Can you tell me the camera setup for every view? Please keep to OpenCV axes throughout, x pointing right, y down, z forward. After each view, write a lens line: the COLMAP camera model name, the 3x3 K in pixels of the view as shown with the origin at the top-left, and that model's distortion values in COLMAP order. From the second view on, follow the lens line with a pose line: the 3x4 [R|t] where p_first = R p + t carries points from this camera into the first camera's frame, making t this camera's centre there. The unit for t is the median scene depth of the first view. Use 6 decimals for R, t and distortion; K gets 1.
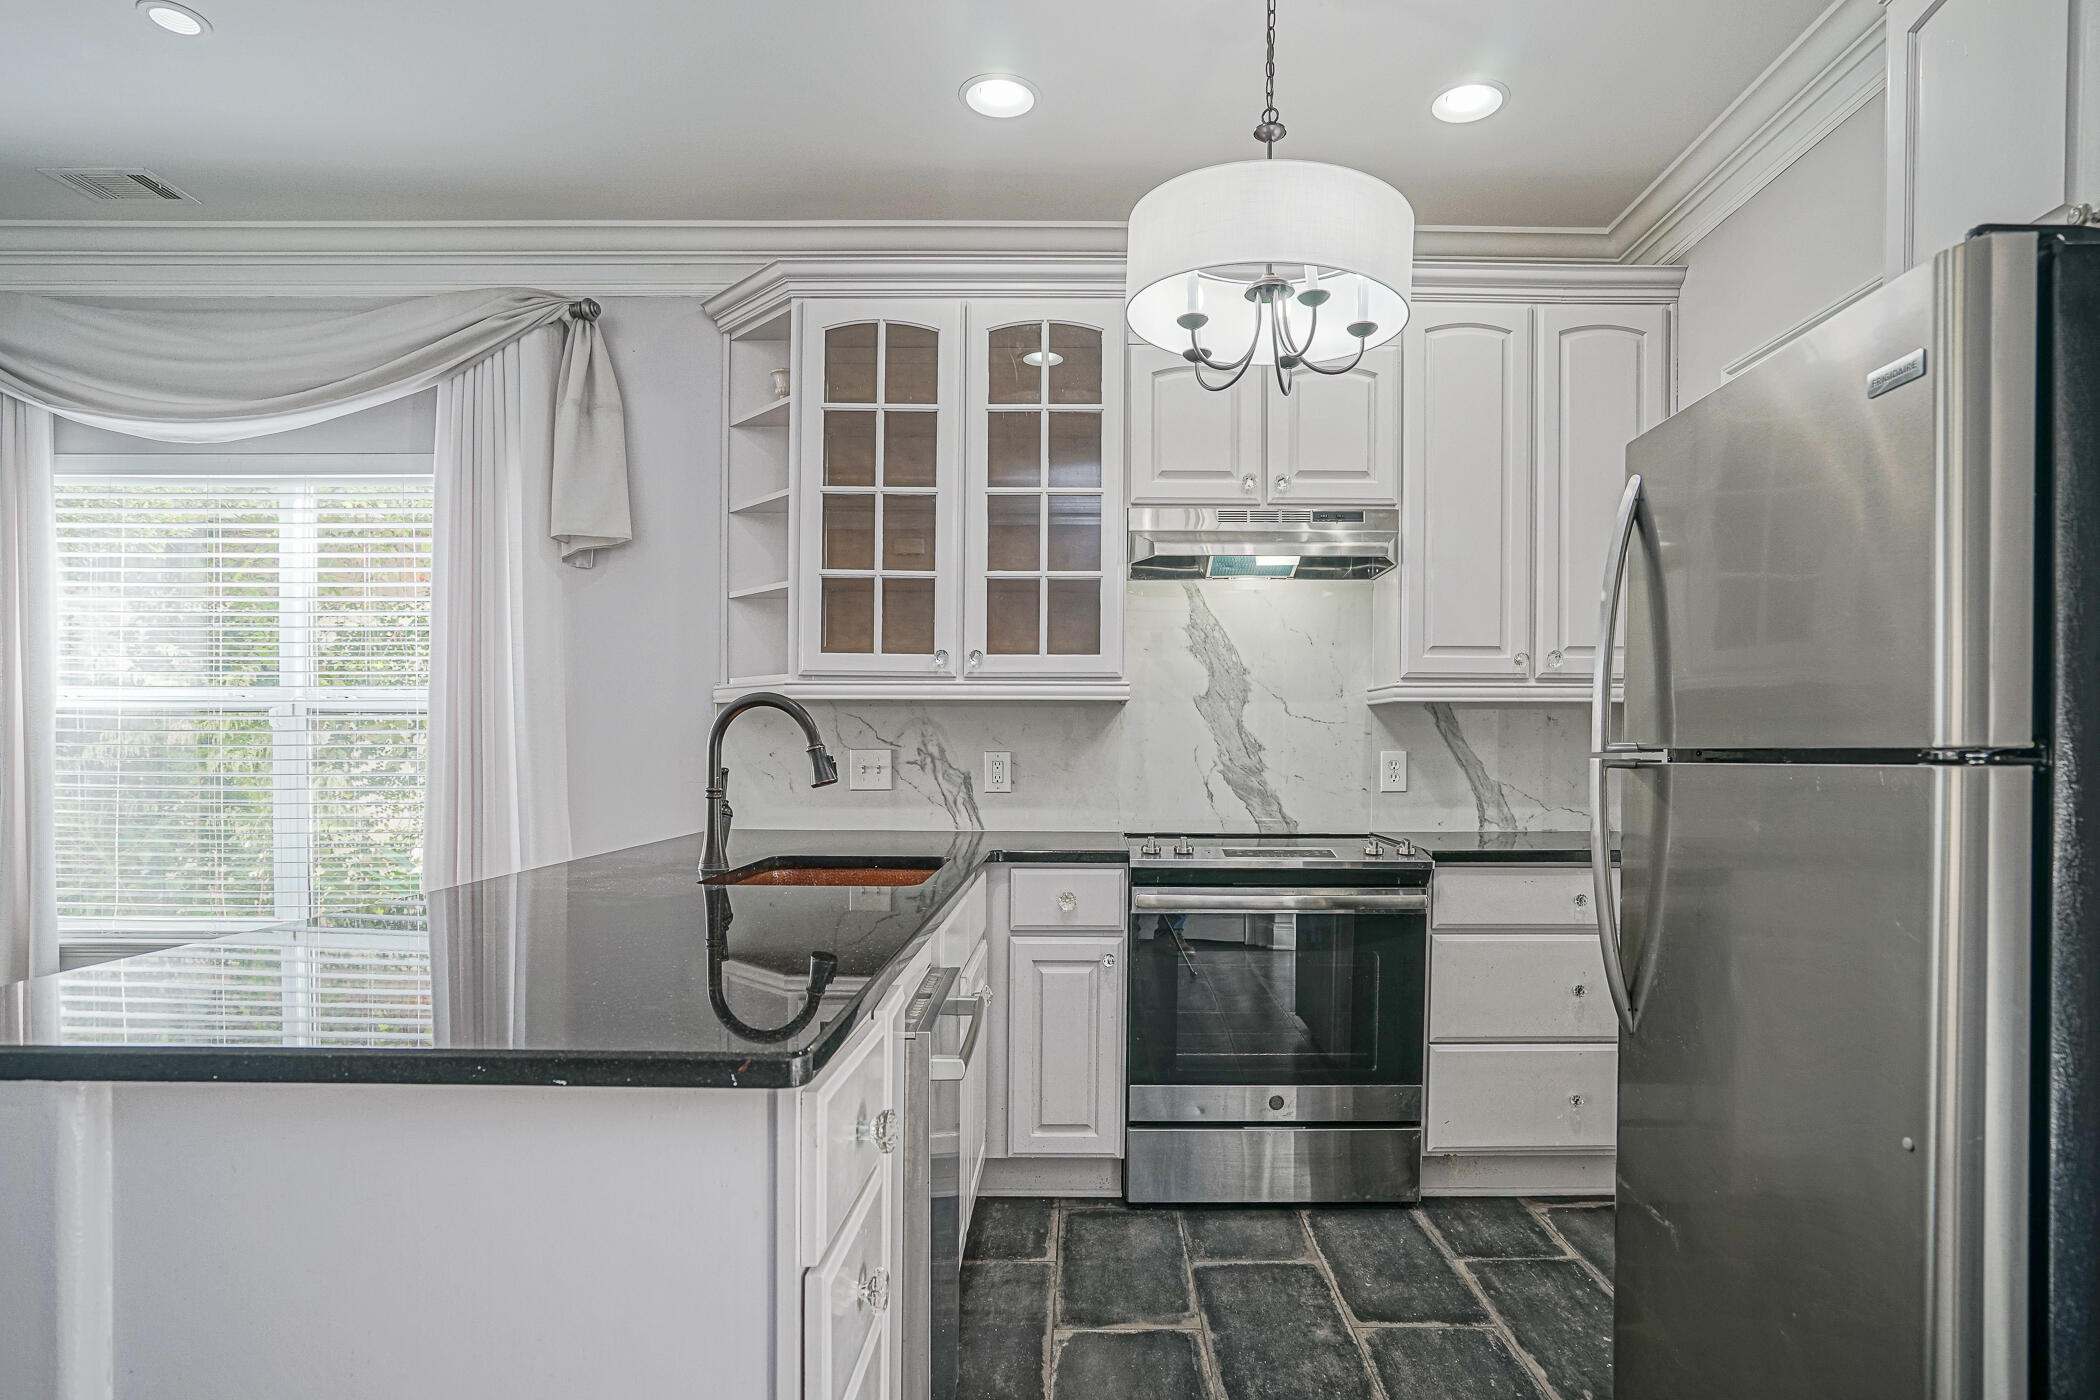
lens RADIAL K [[1130.1, 0, 1055.4], [0, 1130.1, 741.8], [0, 0, 1]] dist [-0.049493, 0.035893]
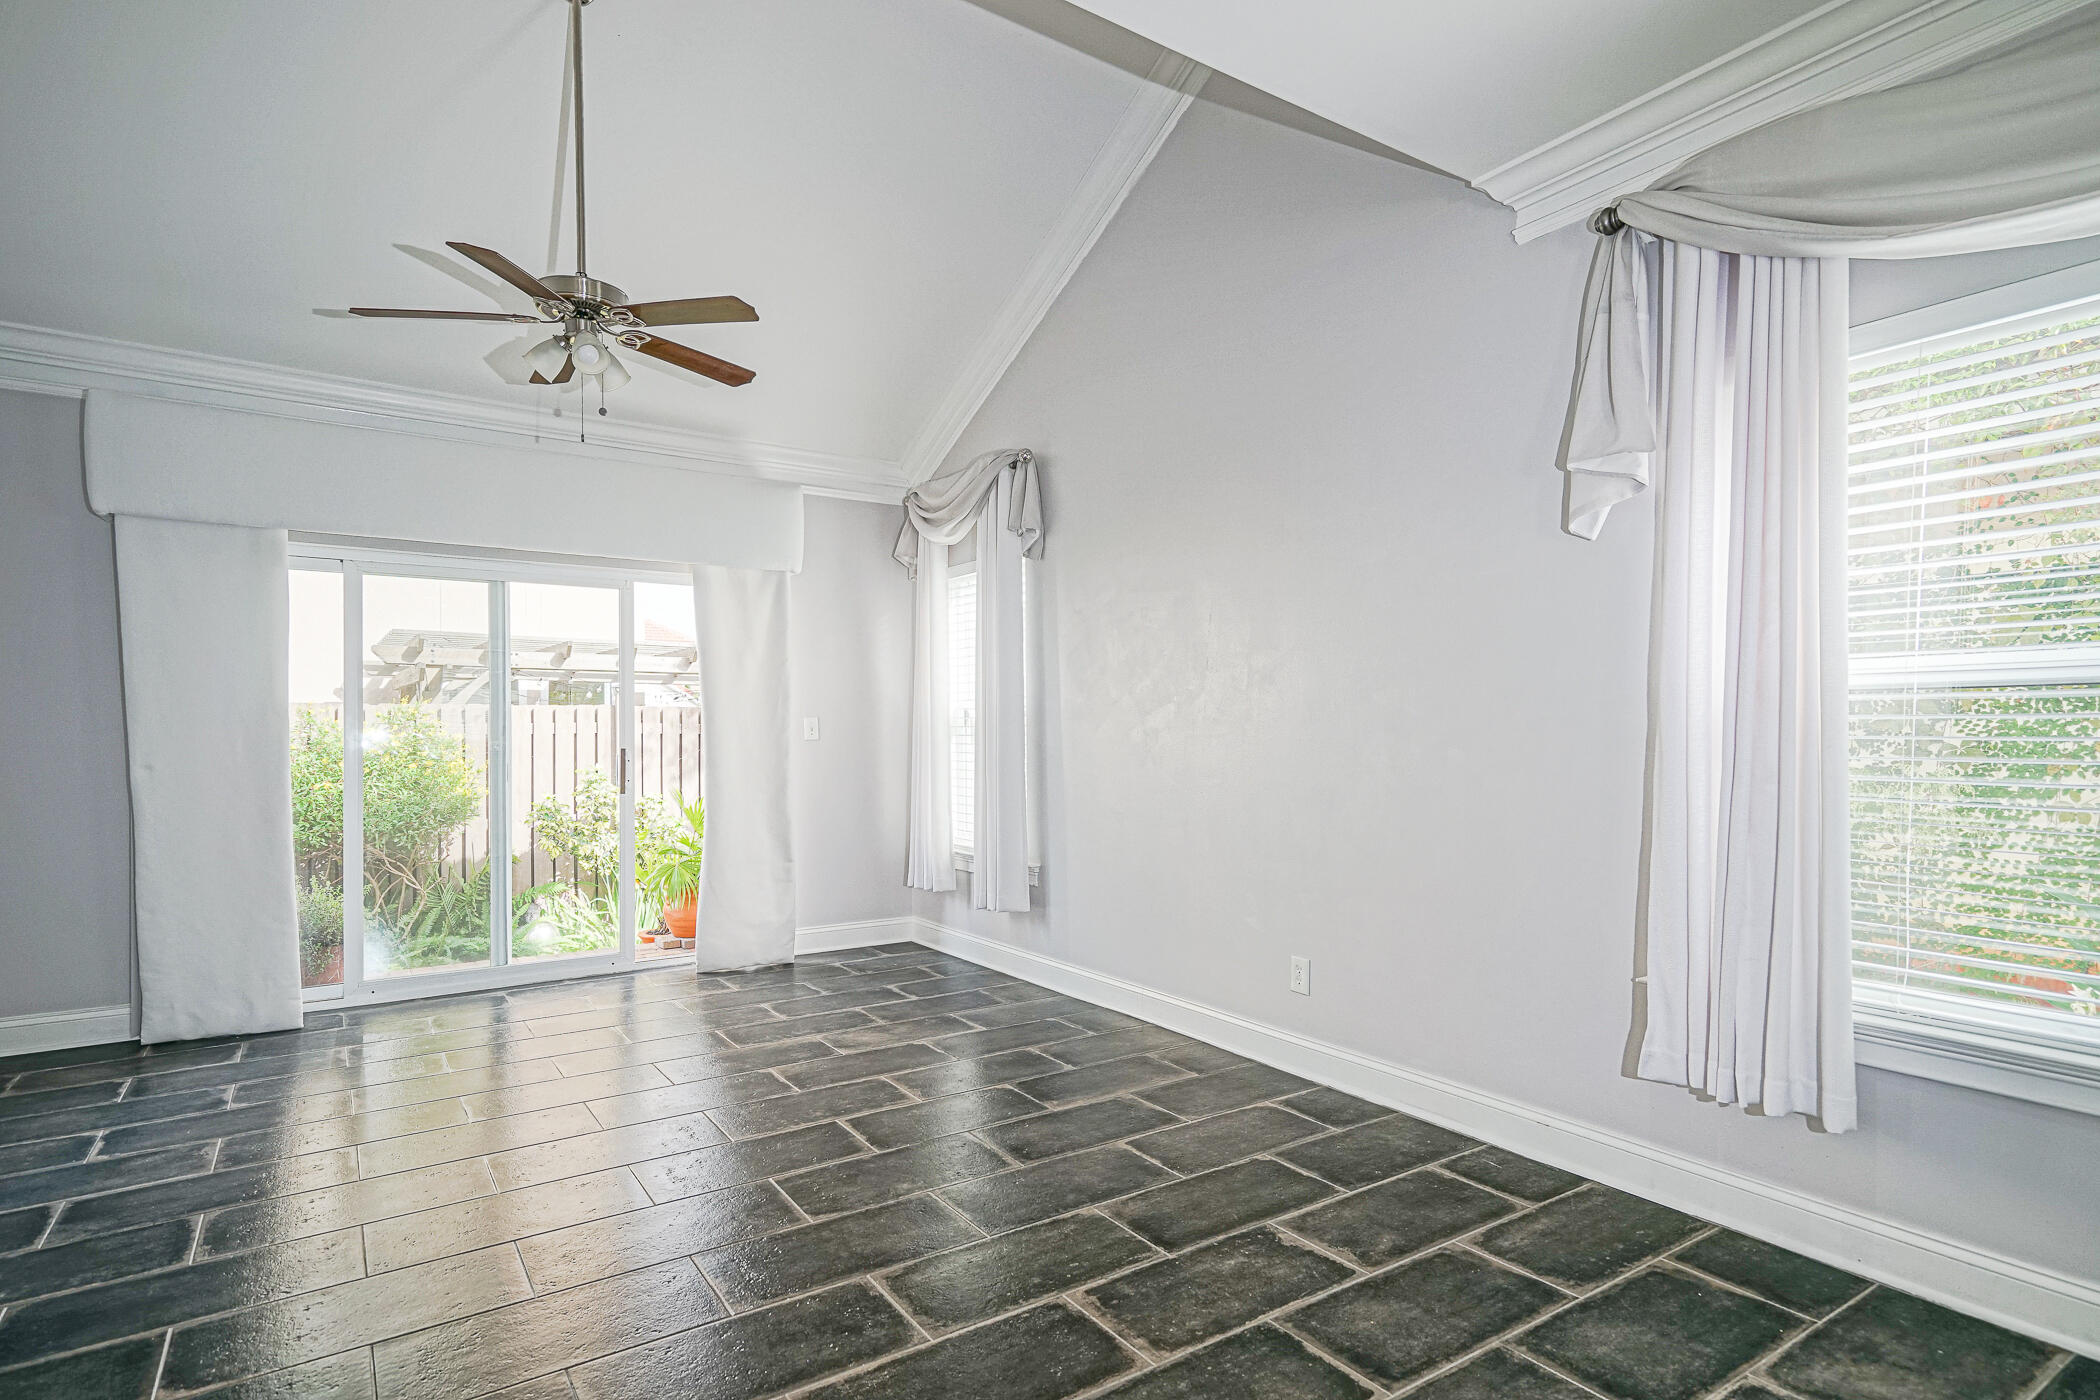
lens RADIAL K [[1077.4, 0, 1053.3], [0, 1077.4, 708.7], [0, 0, 1]] dist [0.030359, 0.000670]
pose [[0.562243, -0.022423, -0.826668, -0.634869], [0.001199, 0.999653, -0.026300, 0.003120], [0.826971, 0.013795, 0.562075, 0.202930]]
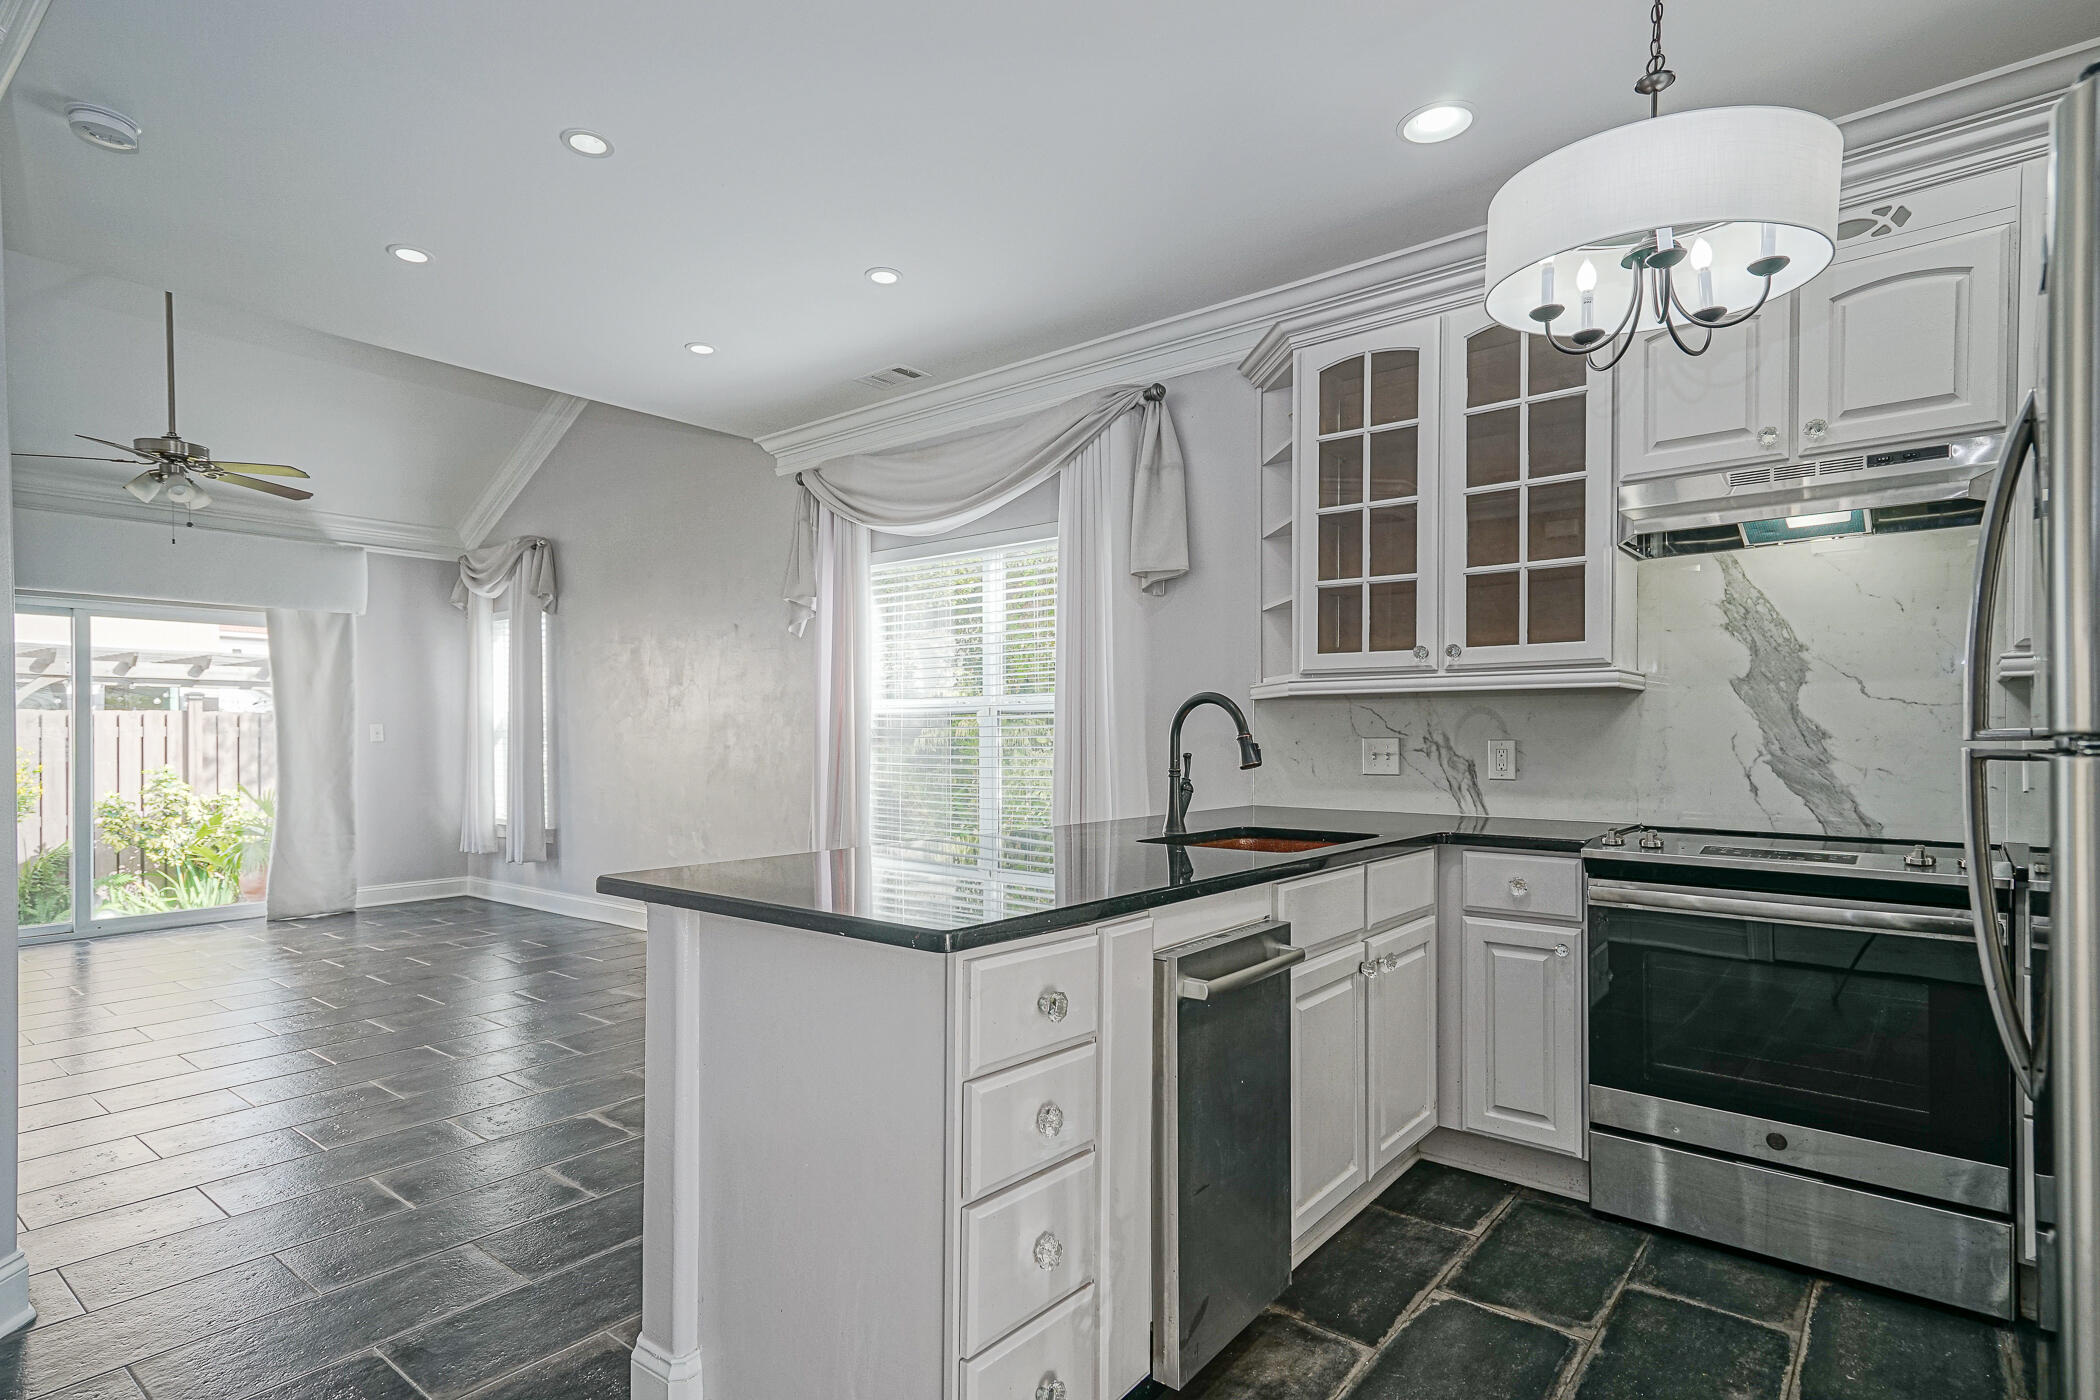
lens RADIAL K [[1077.4, 0, 1053.3], [0, 1077.4, 708.7], [0, 0, 1]] dist [0.030359, 0.000670]
pose [[0.775723, -0.019658, -0.630768, 0.273057], [0.005692, 0.999692, -0.024156, 0.001803], [0.631048, 0.015148, 0.775596, -0.022619]]
